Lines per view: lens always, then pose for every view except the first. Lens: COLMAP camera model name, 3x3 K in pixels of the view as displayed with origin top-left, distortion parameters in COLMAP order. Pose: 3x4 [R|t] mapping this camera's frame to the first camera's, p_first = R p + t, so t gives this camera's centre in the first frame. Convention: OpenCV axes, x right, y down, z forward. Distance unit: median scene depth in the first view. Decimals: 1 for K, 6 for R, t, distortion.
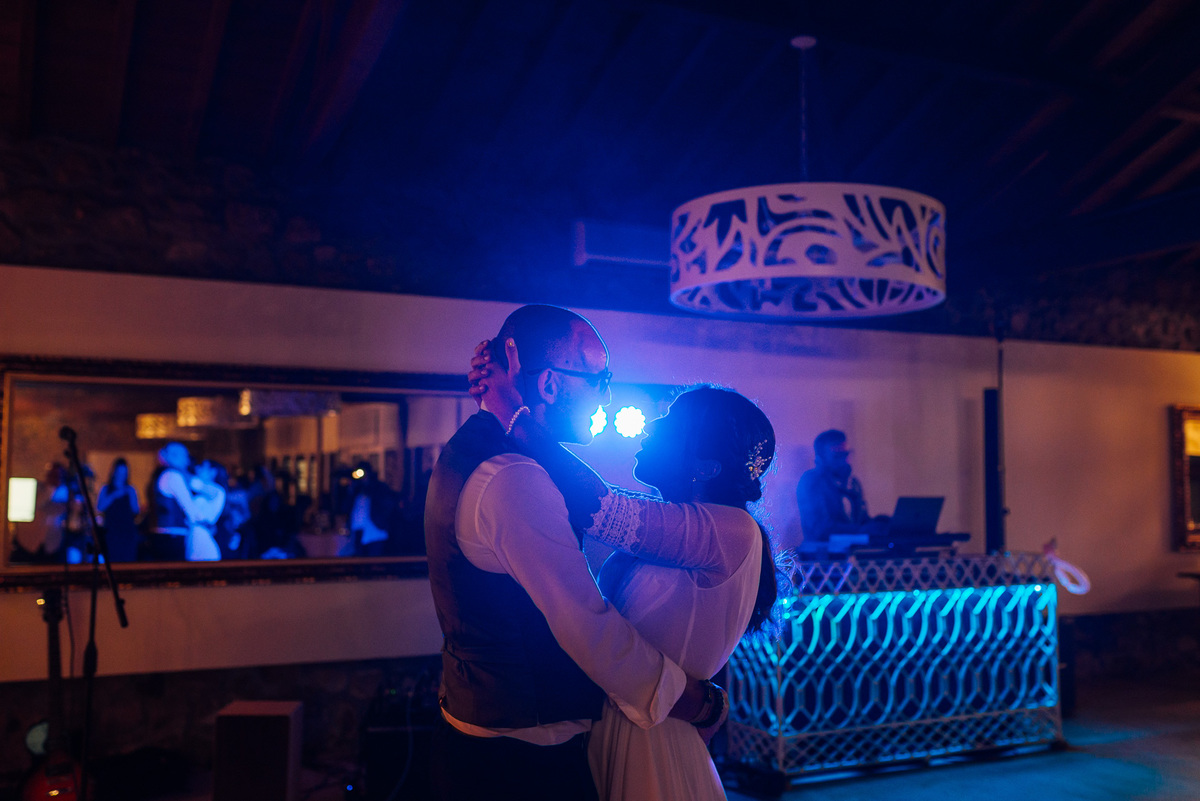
lens RADIAL K [[1143.0, 0, 602.6], [0, 1143.0, 400.6], [0, 0, 1]] dist [0.005213, -0.010988]
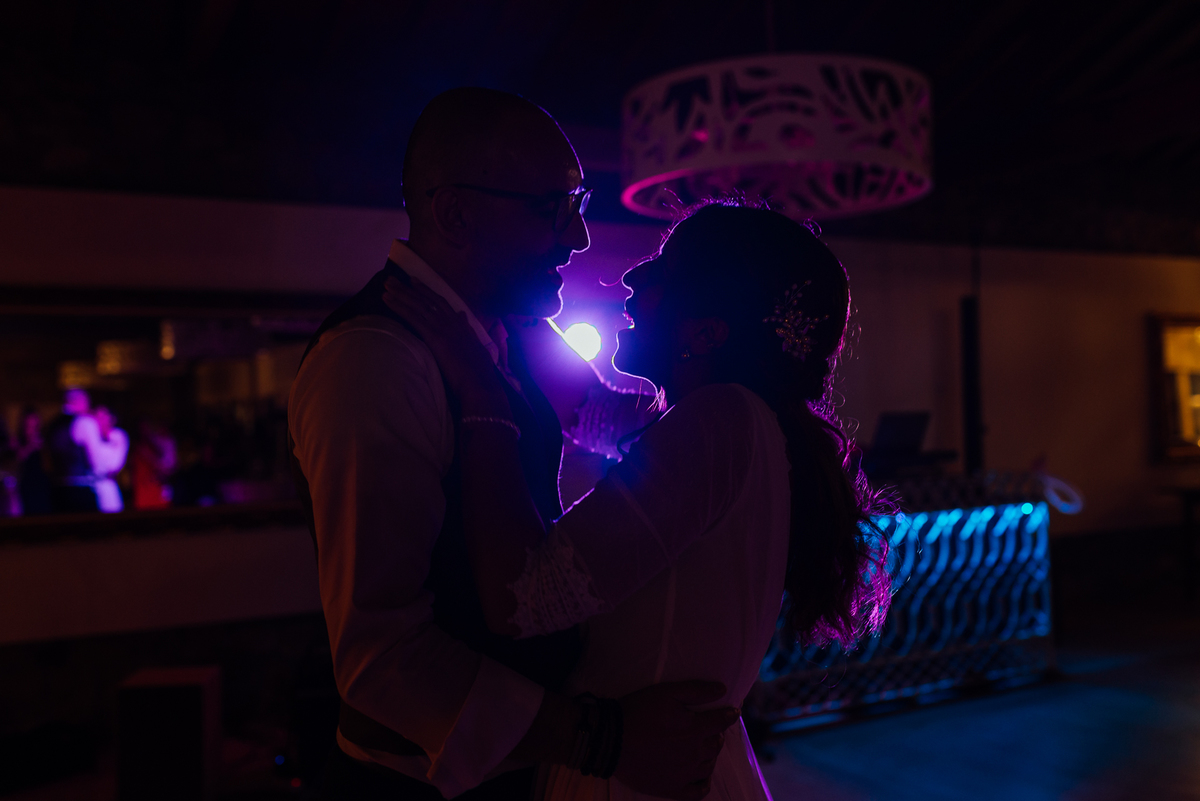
lens RADIAL K [[1143.0, 0, 602.6], [0, 1143.0, 400.6], [0, 0, 1]] dist [0.005213, -0.010988]
pose [[0.998411, -0.032008, 0.046370, -0.003176], [0.029541, 0.998160, 0.052949, 0.019021], [-0.047979, -0.051495, 0.997520, 0.104868]]
